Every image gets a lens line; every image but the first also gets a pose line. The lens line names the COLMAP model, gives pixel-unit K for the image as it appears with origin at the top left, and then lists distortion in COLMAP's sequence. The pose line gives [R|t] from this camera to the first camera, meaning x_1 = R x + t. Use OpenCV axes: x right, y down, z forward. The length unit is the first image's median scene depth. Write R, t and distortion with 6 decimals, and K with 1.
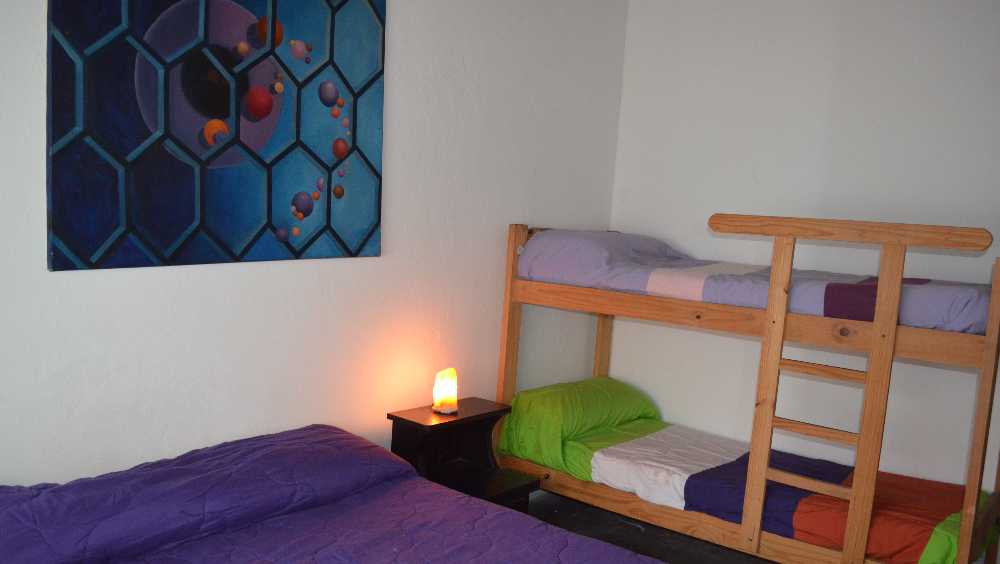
lens RADIAL K [[786.3, 0, 494.3], [0, 786.3, 283.2], [0, 0, 1]] dist [-0.077339, 0.007100]
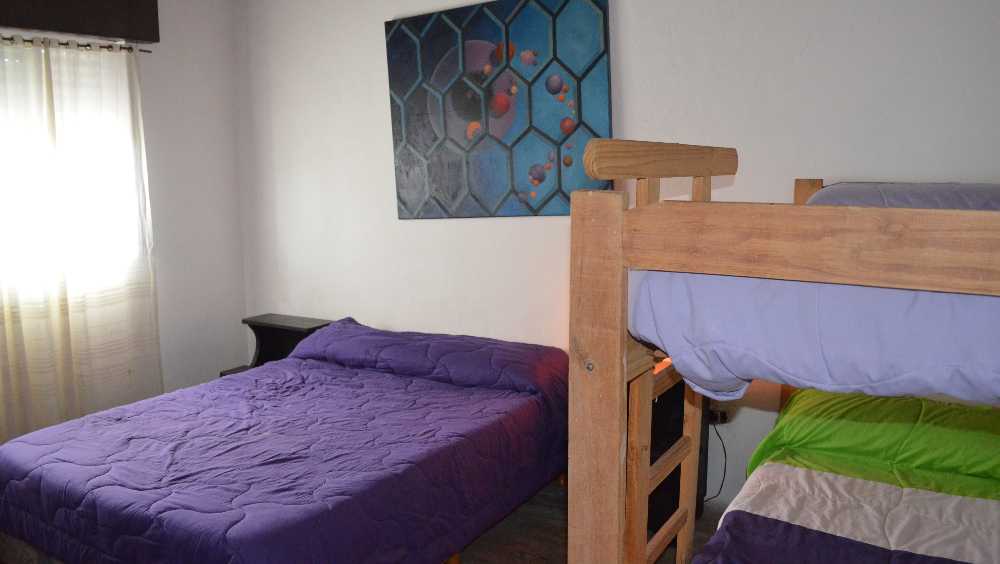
lens RADIAL K [[786.3, 0, 494.3], [0, 786.3, 283.2], [0, 0, 1]] dist [-0.077339, 0.007100]
pose [[0.141495, 0.071705, -0.987339, 1.034589], [-0.059559, 0.996183, 0.063812, 0.001759], [0.988146, 0.049776, 0.145226, 0.733473]]
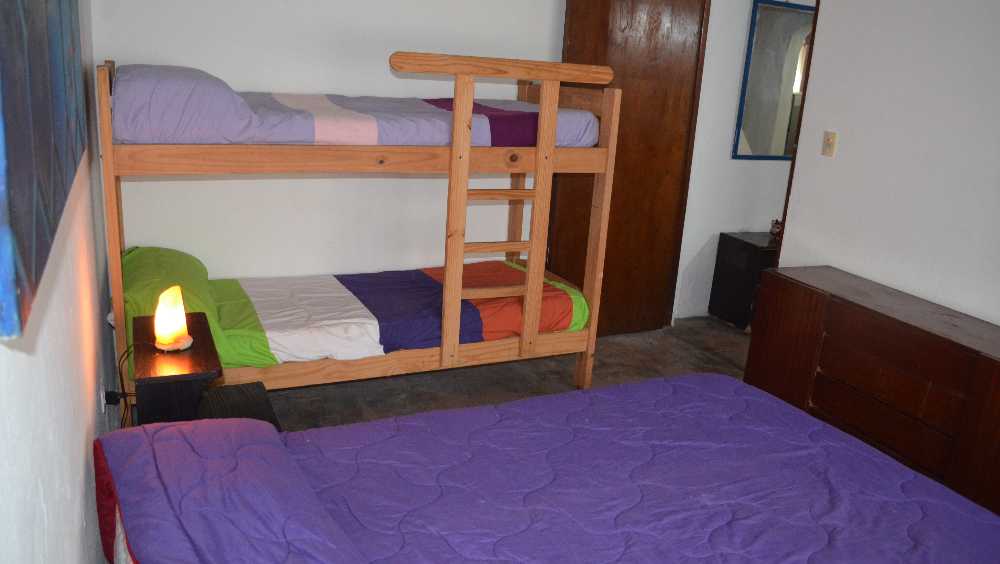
lens RADIAL K [[786.3, 0, 494.3], [0, 786.3, 283.2], [0, 0, 1]] dist [-0.077339, 0.007100]
pose [[0.428206, -0.284425, 0.857754, -0.599251], [0.036521, 0.953849, 0.298057, -0.105719], [-0.902943, -0.096303, 0.418832, 0.495132]]
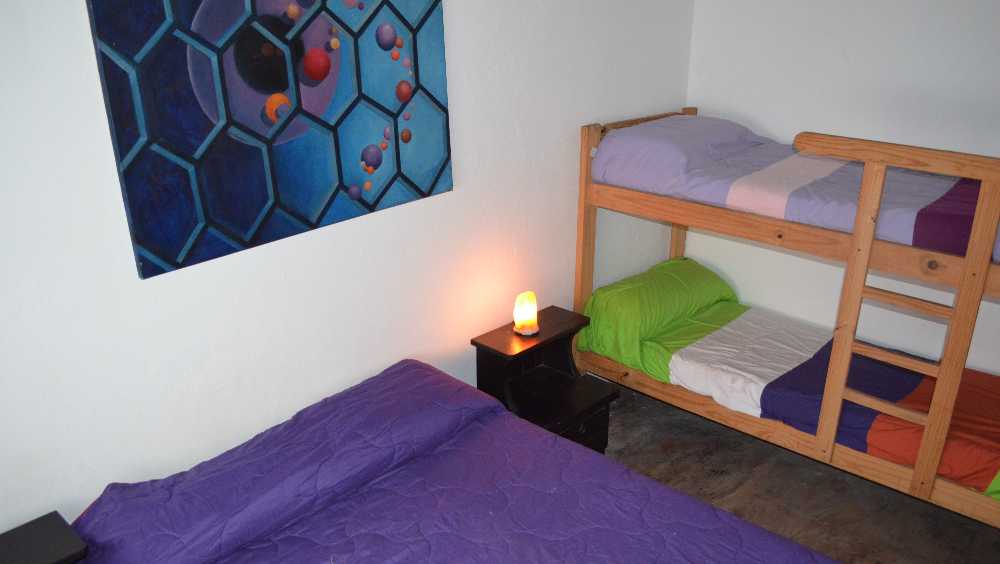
lens RADIAL K [[786.3, 0, 494.3], [0, 786.3, 283.2], [0, 0, 1]] dist [-0.077339, 0.007100]
pose [[0.994917, -0.038784, -0.092925, -0.006660], [0.062519, 0.961350, 0.268137, -0.199646], [0.078934, -0.272584, 0.958889, 0.026102]]
